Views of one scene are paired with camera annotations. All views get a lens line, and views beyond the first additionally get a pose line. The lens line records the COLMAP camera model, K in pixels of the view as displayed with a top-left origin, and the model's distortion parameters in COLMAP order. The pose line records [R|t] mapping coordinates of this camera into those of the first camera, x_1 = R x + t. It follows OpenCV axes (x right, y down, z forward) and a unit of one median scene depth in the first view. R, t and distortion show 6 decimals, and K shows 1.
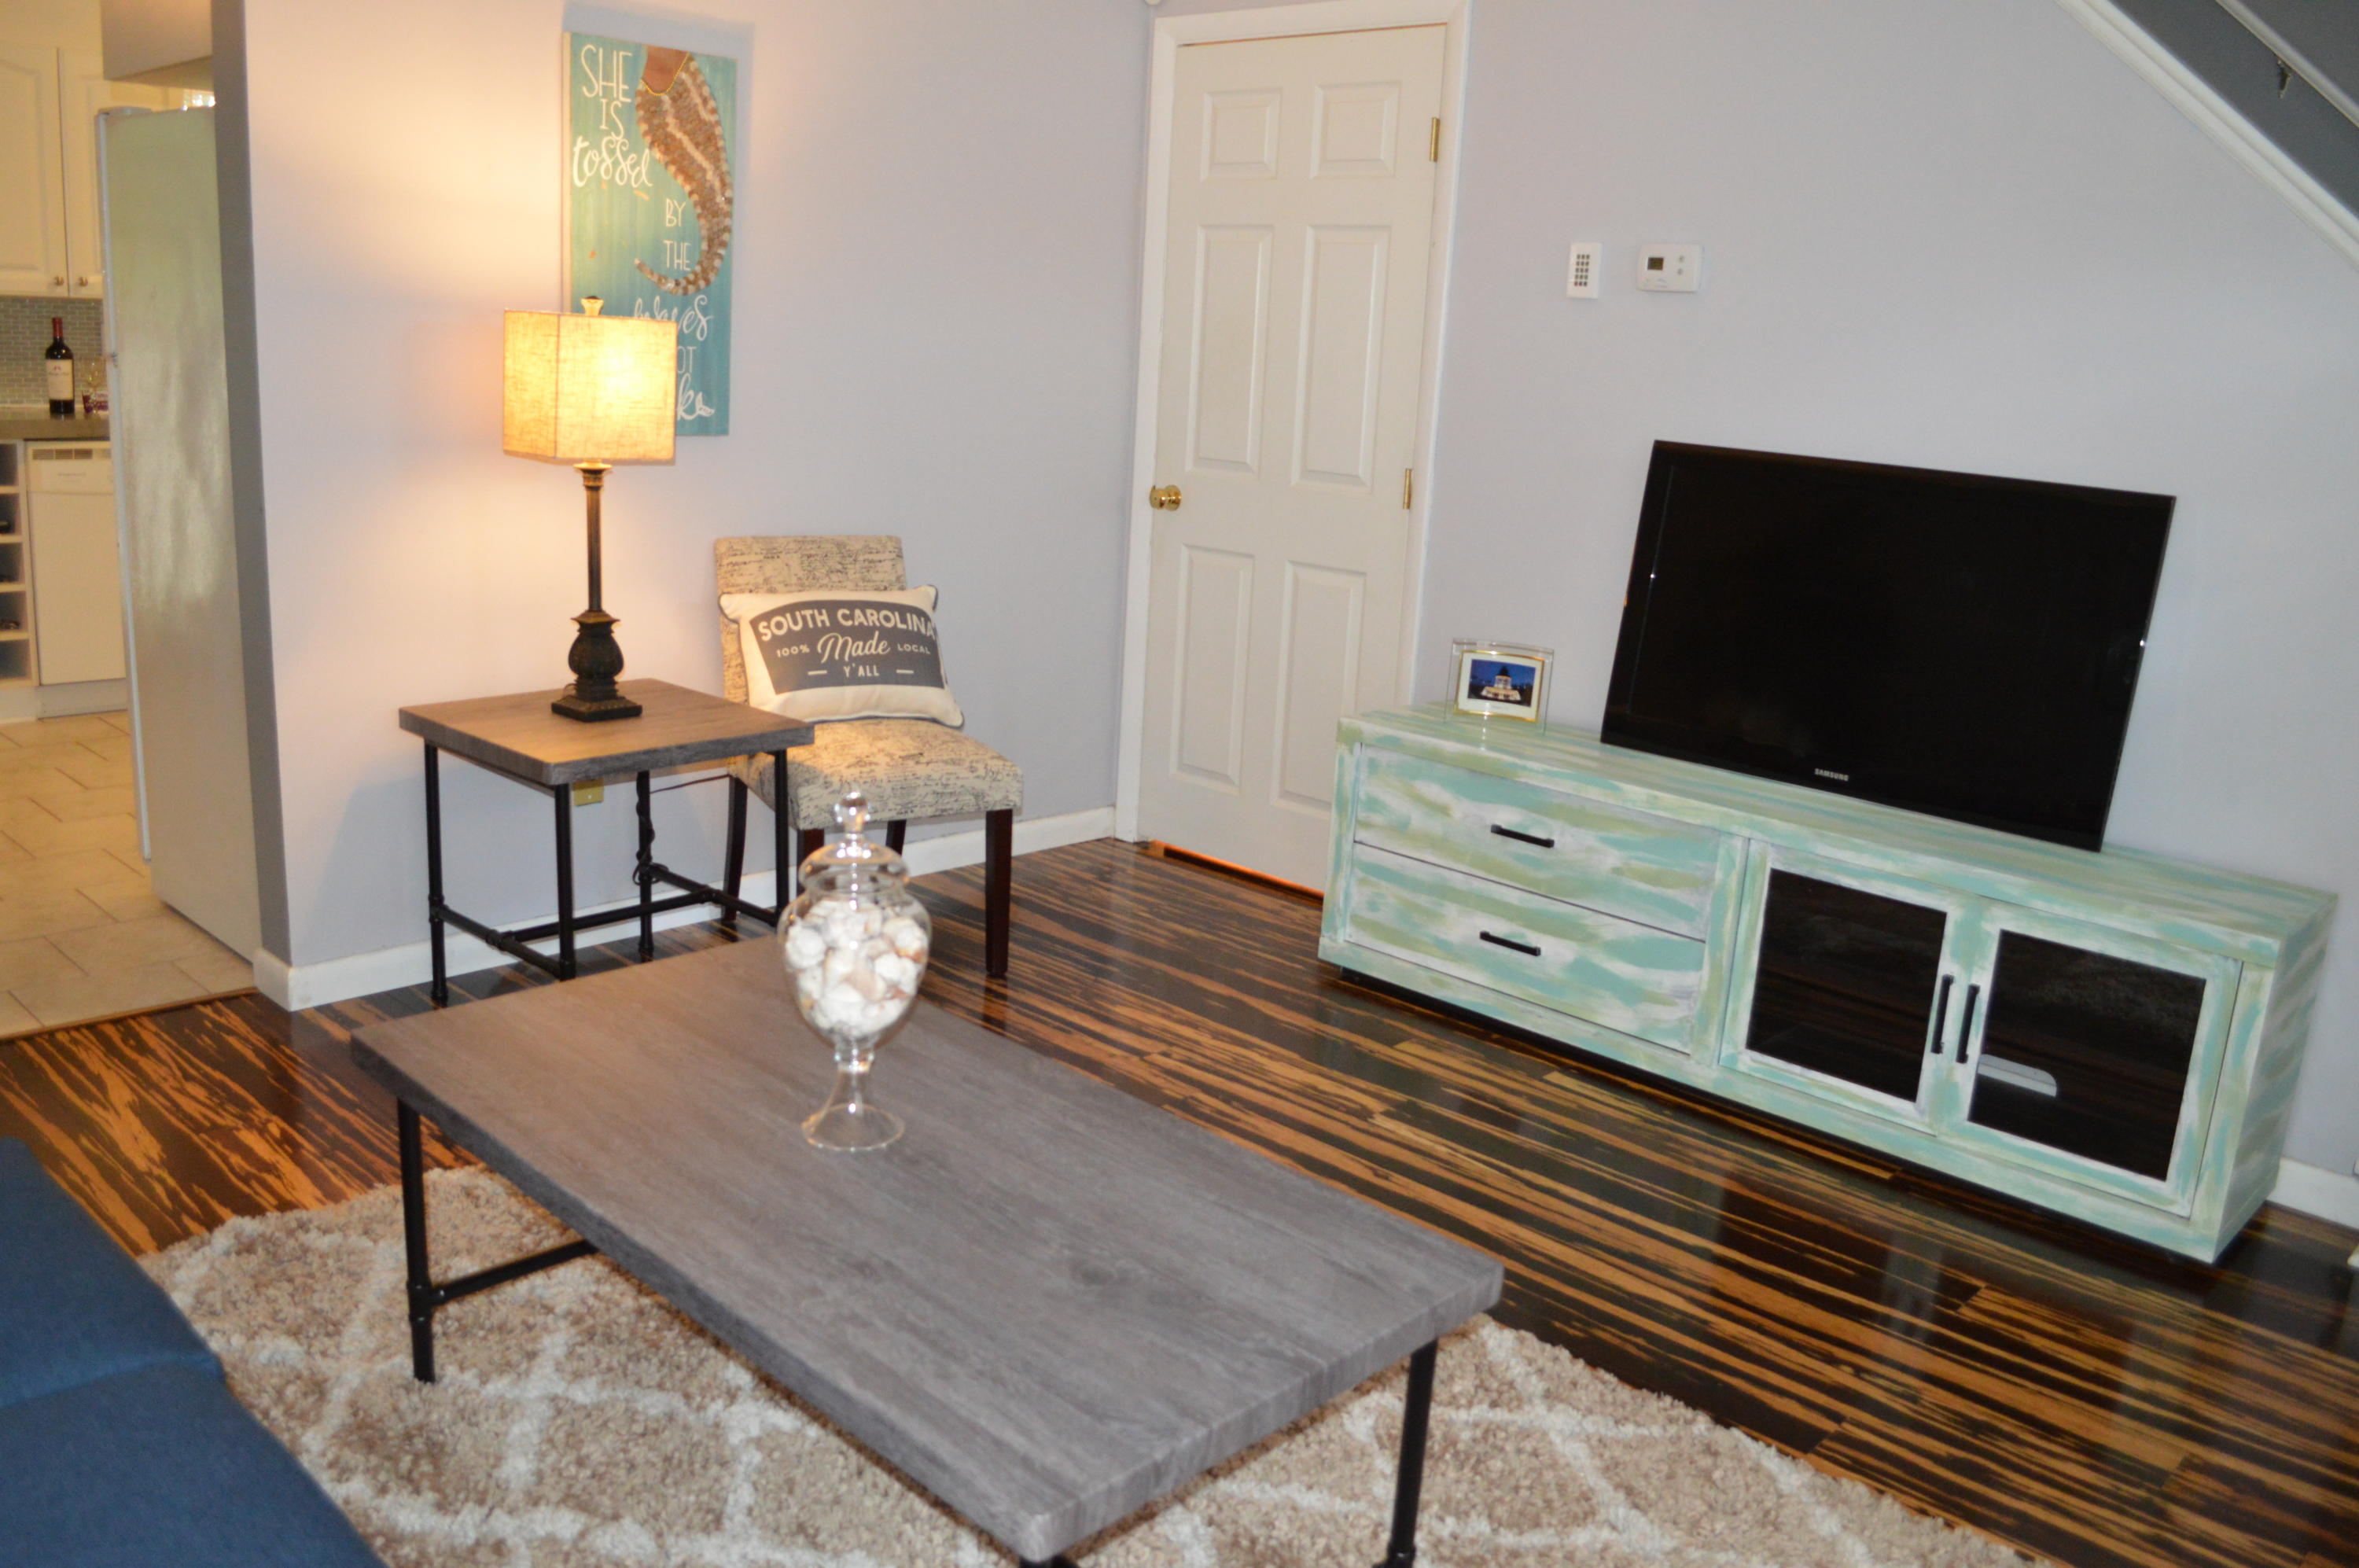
lens RADIAL K [[1830.5, 0, 1179.5], [0, 1830.5, 784.0], [0, 0, 1]] dist [-0.080308, 0.002957]
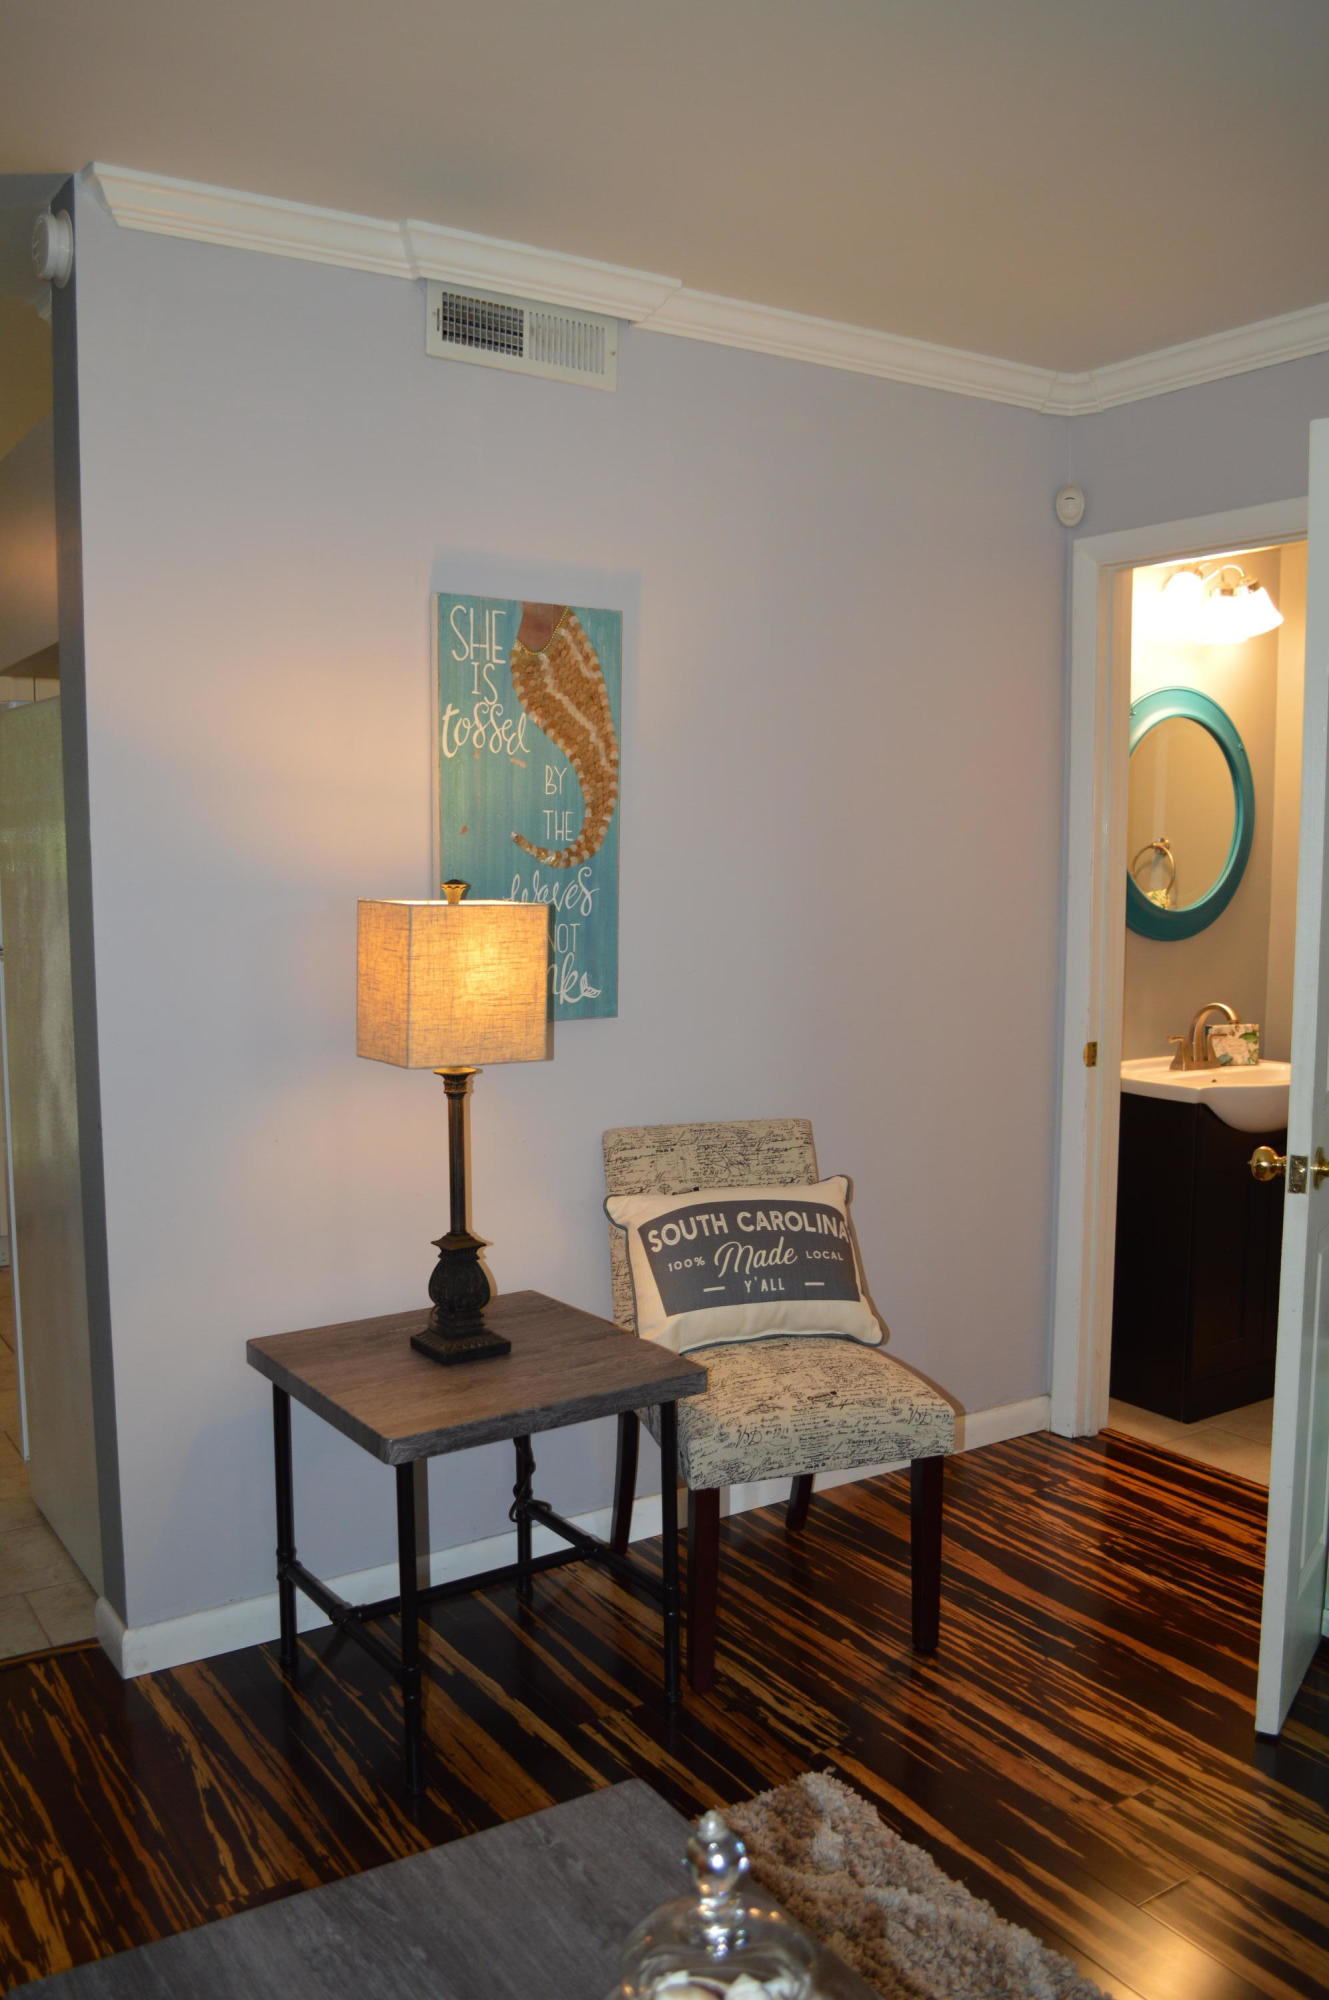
lens RADIAL K [[1618.4, 0, 706.7], [0, 1618.4, 1013.3], [0, 0, 1]] dist [-0.086181, -0.000957]
pose [[0.976025, -0.030335, -0.215535, -0.033386], [-0.000417, 0.989978, -0.141222, -0.084790], [0.217659, 0.137926, 0.966230, 0.245918]]
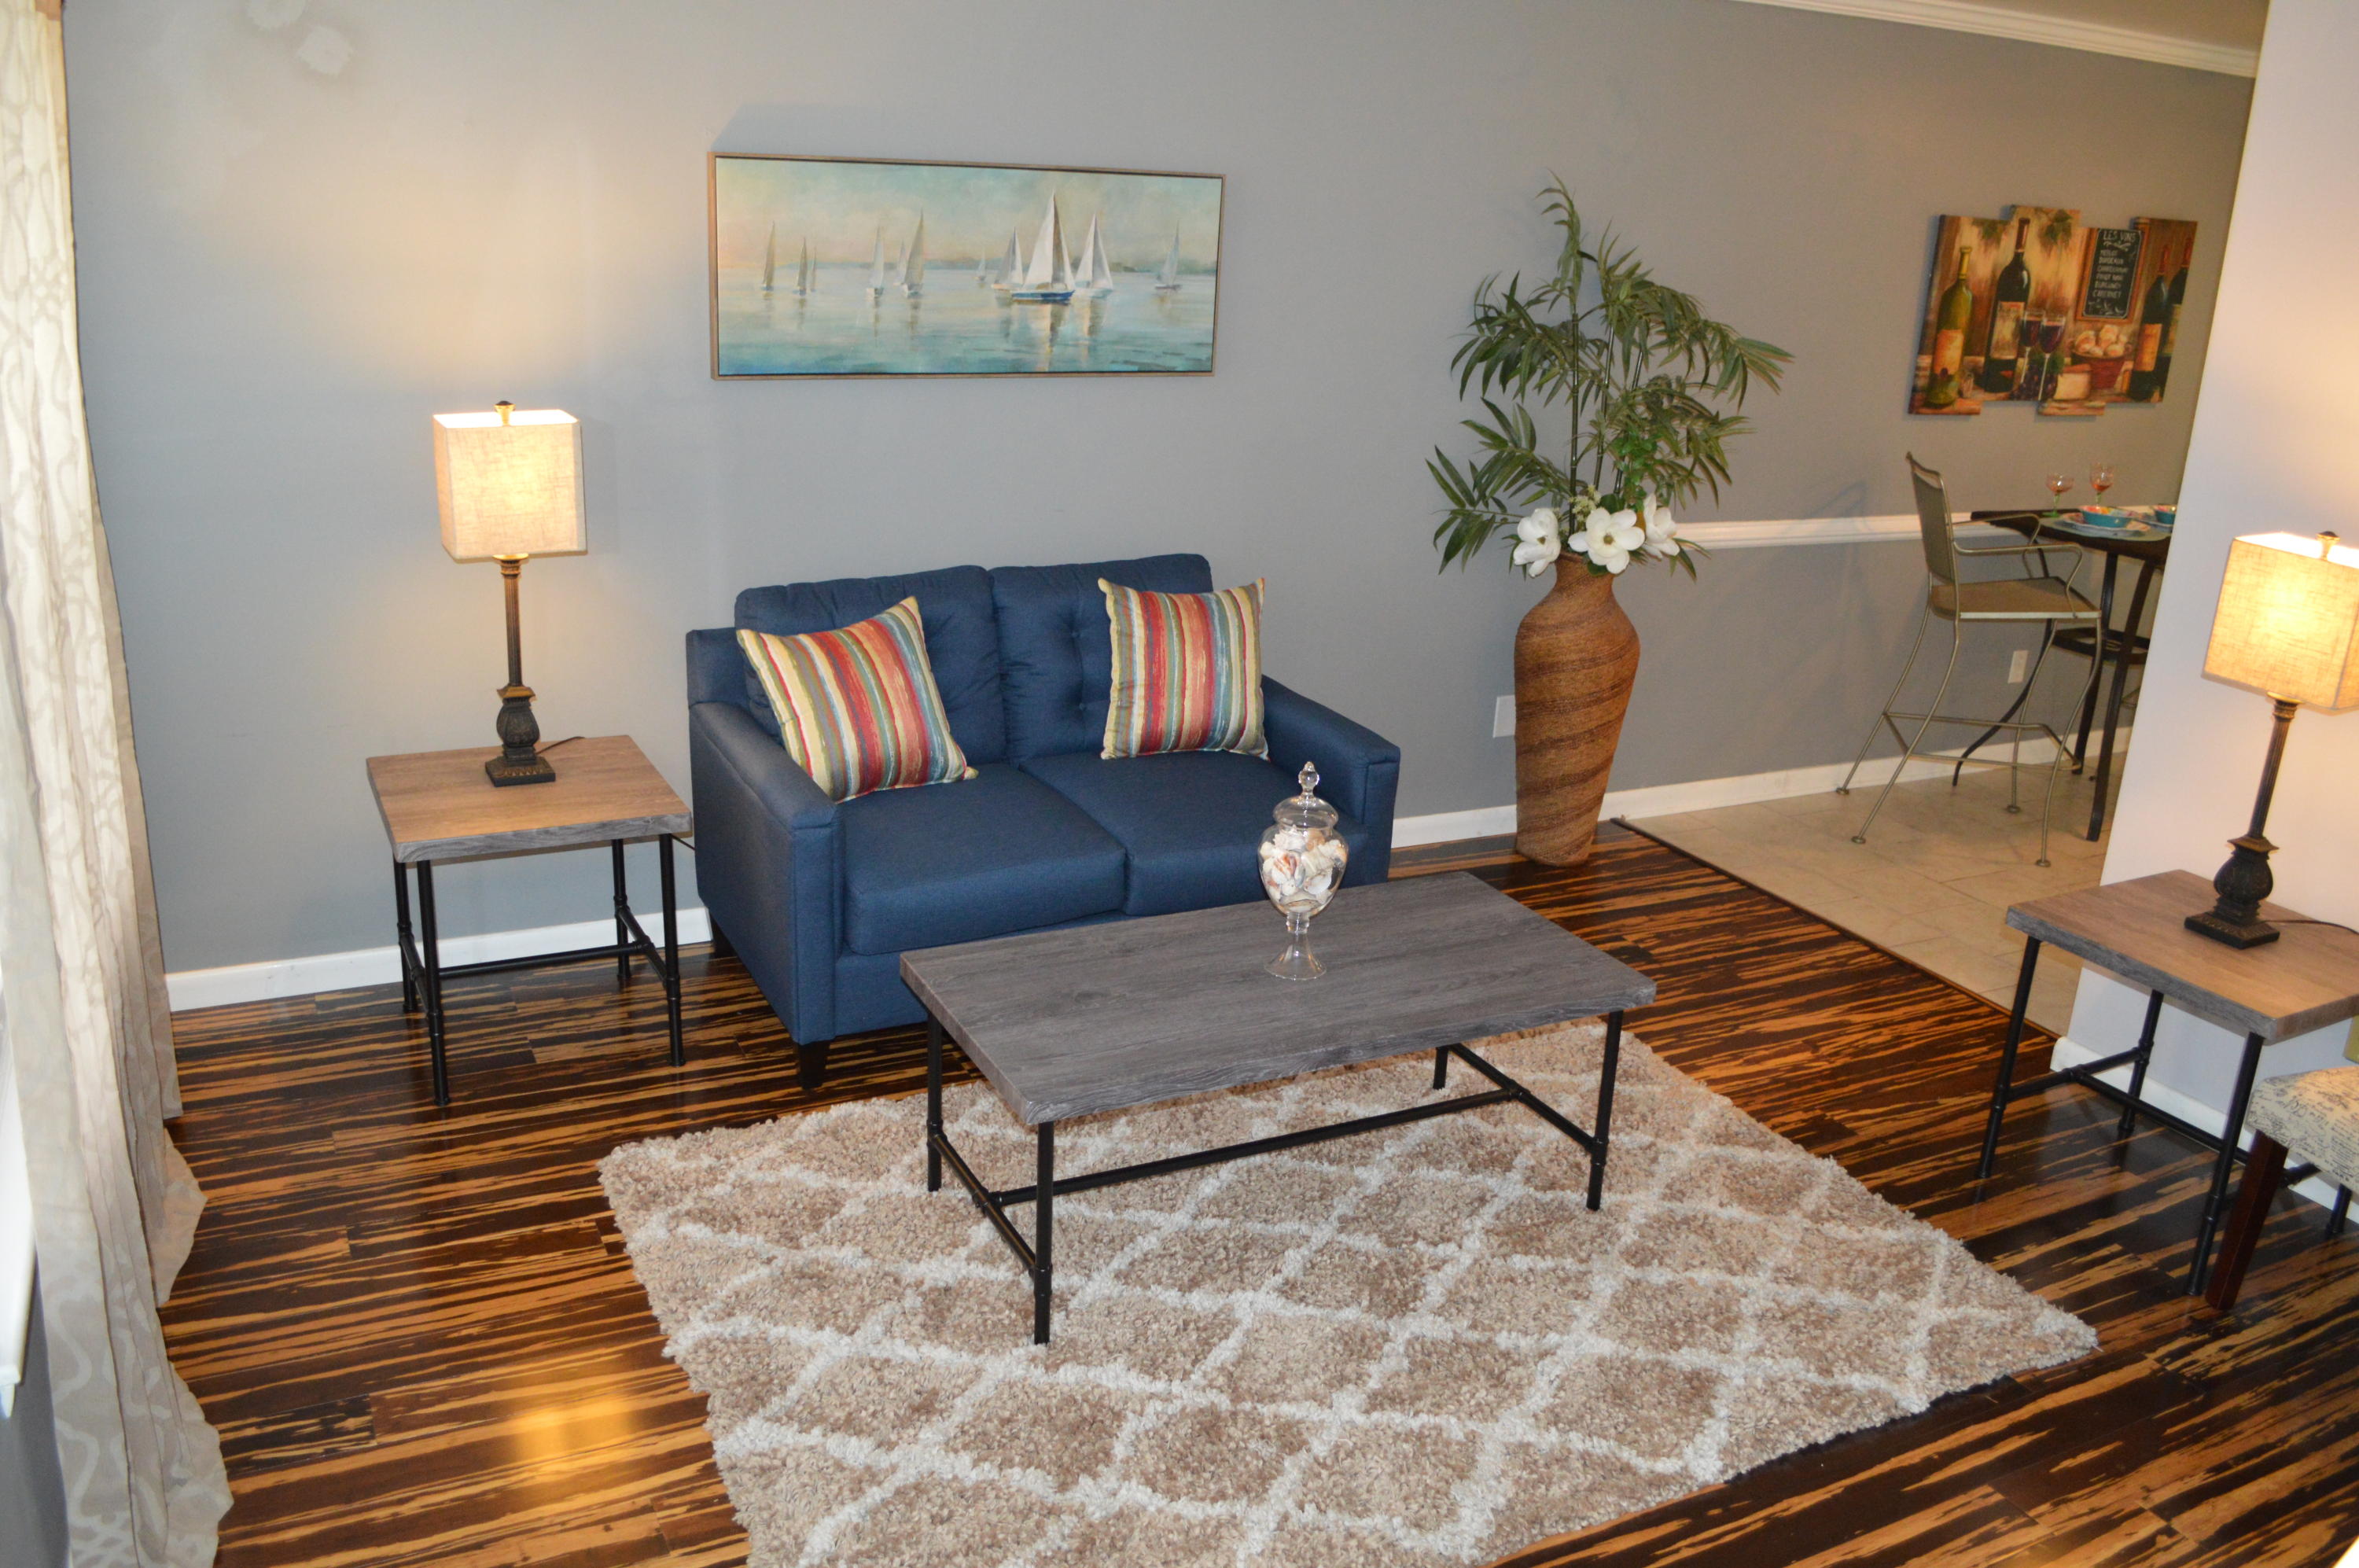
lens RADIAL K [[1830.5, 0, 1179.5], [0, 1830.5, 784.0], [0, 0, 1]] dist [-0.080308, 0.002957]
pose [[-0.326429, 0.220640, -0.919109, 0.709766], [-0.294593, 0.900194, 0.320726, -0.242233], [0.898142, 0.375457, -0.228851, 0.633893]]
